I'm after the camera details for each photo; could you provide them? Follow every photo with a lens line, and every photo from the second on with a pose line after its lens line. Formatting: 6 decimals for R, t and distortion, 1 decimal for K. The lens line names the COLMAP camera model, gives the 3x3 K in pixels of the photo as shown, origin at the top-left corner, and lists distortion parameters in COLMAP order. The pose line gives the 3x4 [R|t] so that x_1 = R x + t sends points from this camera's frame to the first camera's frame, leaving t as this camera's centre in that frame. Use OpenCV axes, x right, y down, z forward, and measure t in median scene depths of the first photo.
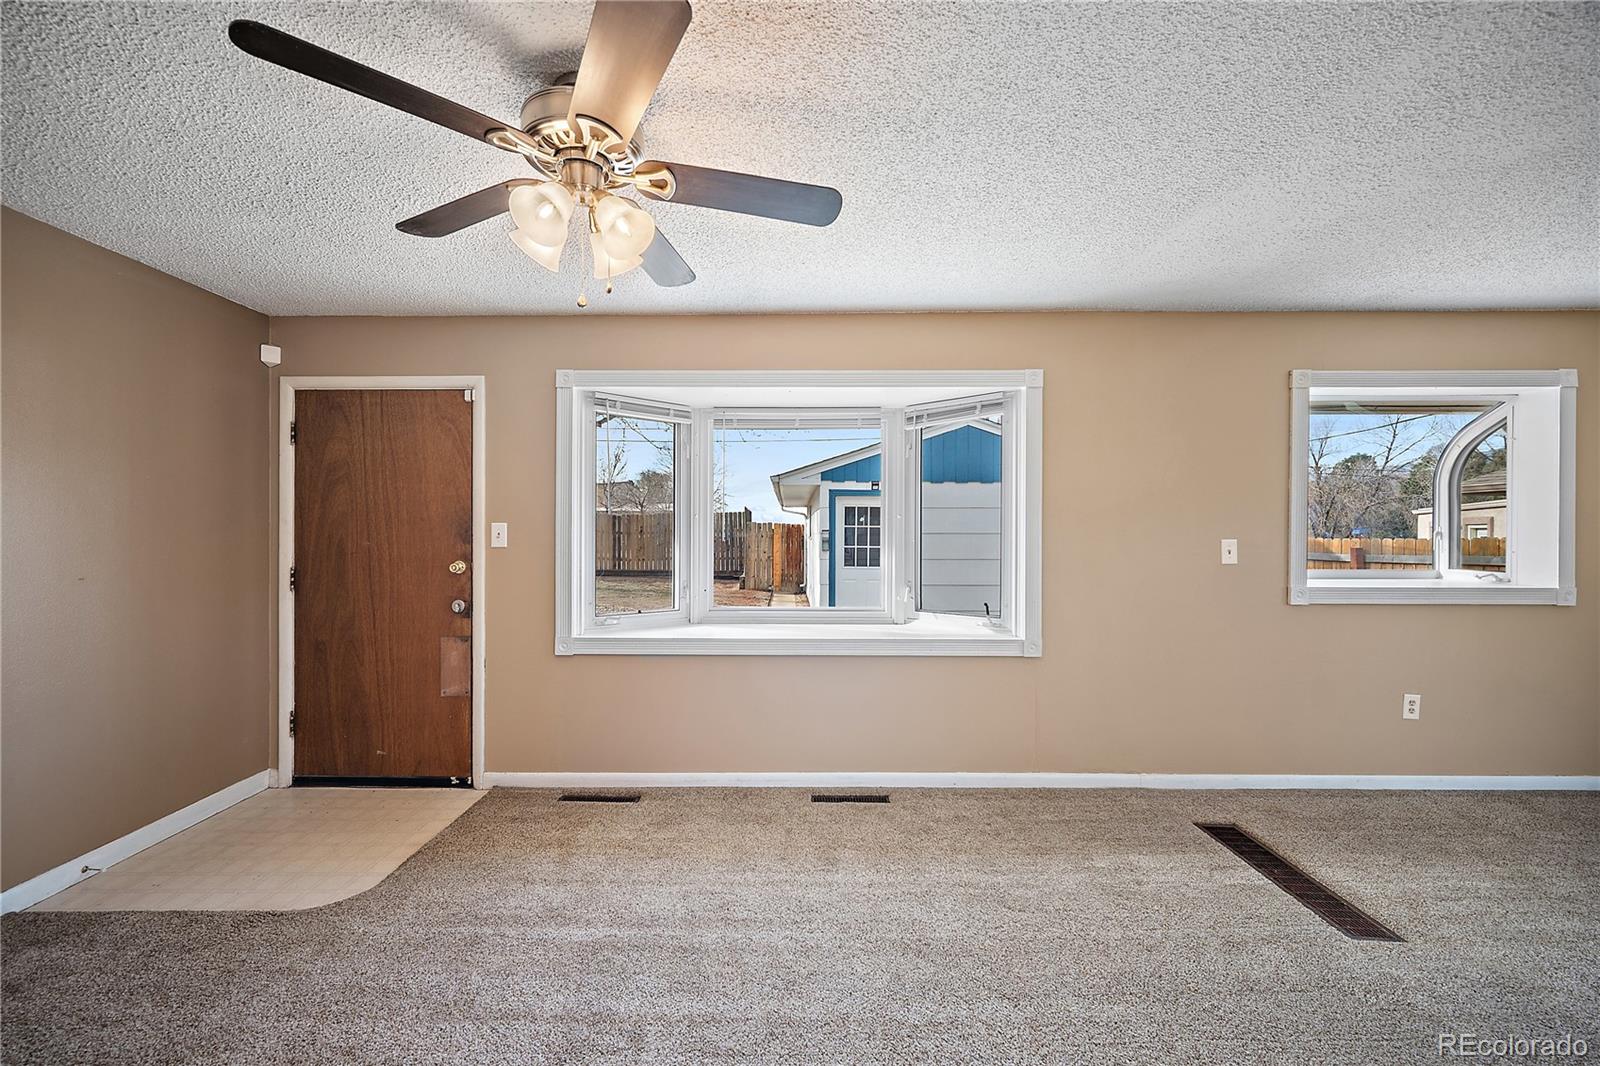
lens RADIAL K [[625.3, 0, 795.6], [0, 625.3, 537.2], [0, 0, 1]] dist [-0.001563, -0.000008]
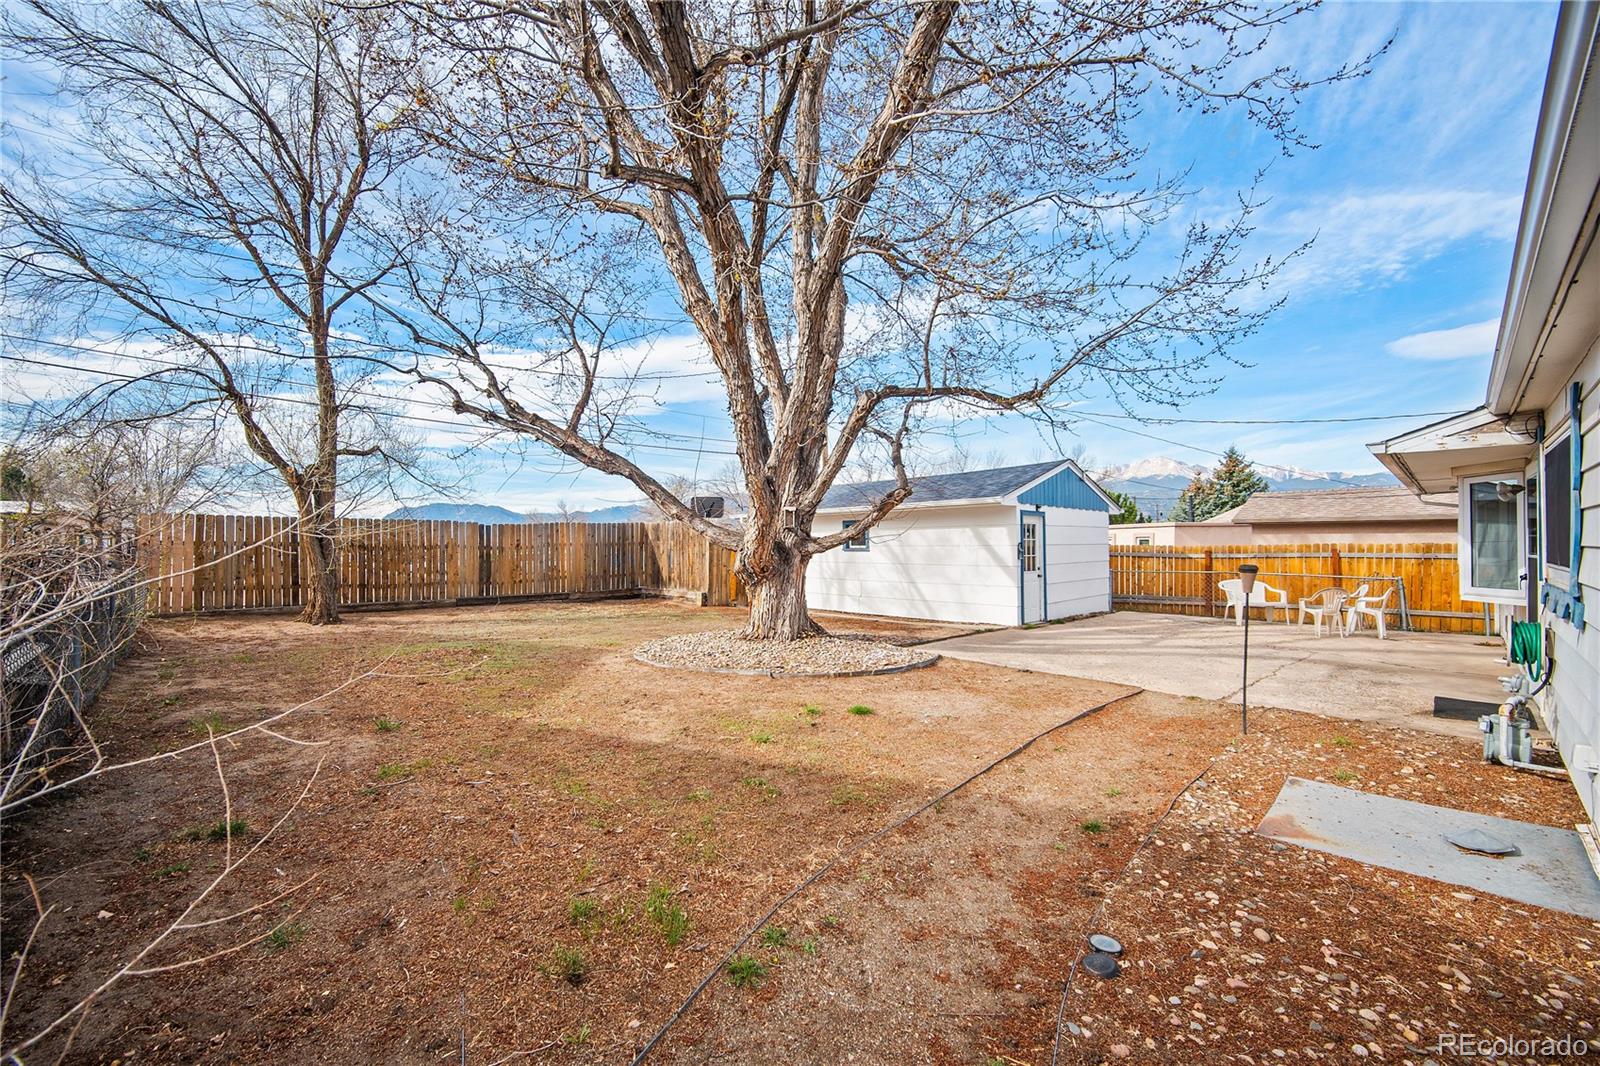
lens RADIAL K [[637.5, 0, 795.0], [0, 637.5, 537.6], [0, 0, 1]] dist [-0.003081, -0.000091]
pose [[0.719268, -0.002435, 0.694728, -4.309886], [0.011964, 0.999889, -0.008882, -0.059022], [-0.694630, 0.014700, 0.719217, 1.524396]]
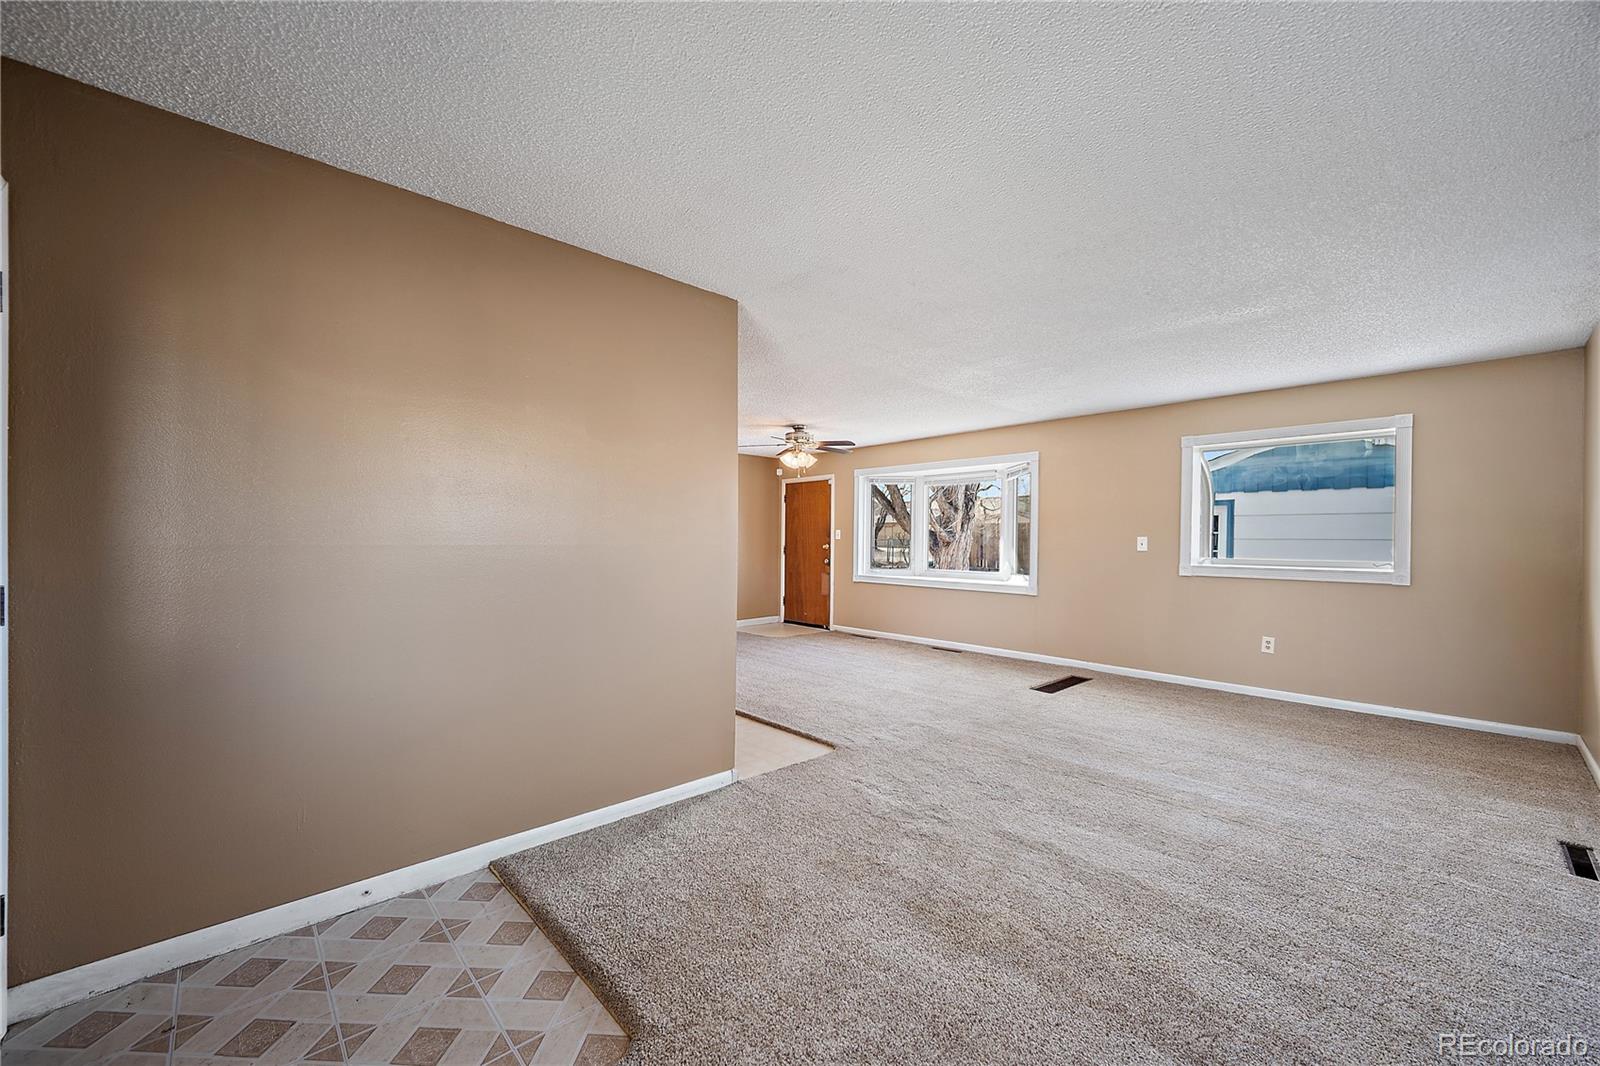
lens RADIAL K [[606.4, 0, 793.0], [0, 606.4, 536.8], [0, 0, 1]] dist [-0.011685, -0.000078]
pose [[0.685827, 0.002451, -0.727760, 1.234445], [-0.008387, 0.999955, -0.004536, 0.018736], [0.727716, 0.009215, 0.685817, -0.868540]]
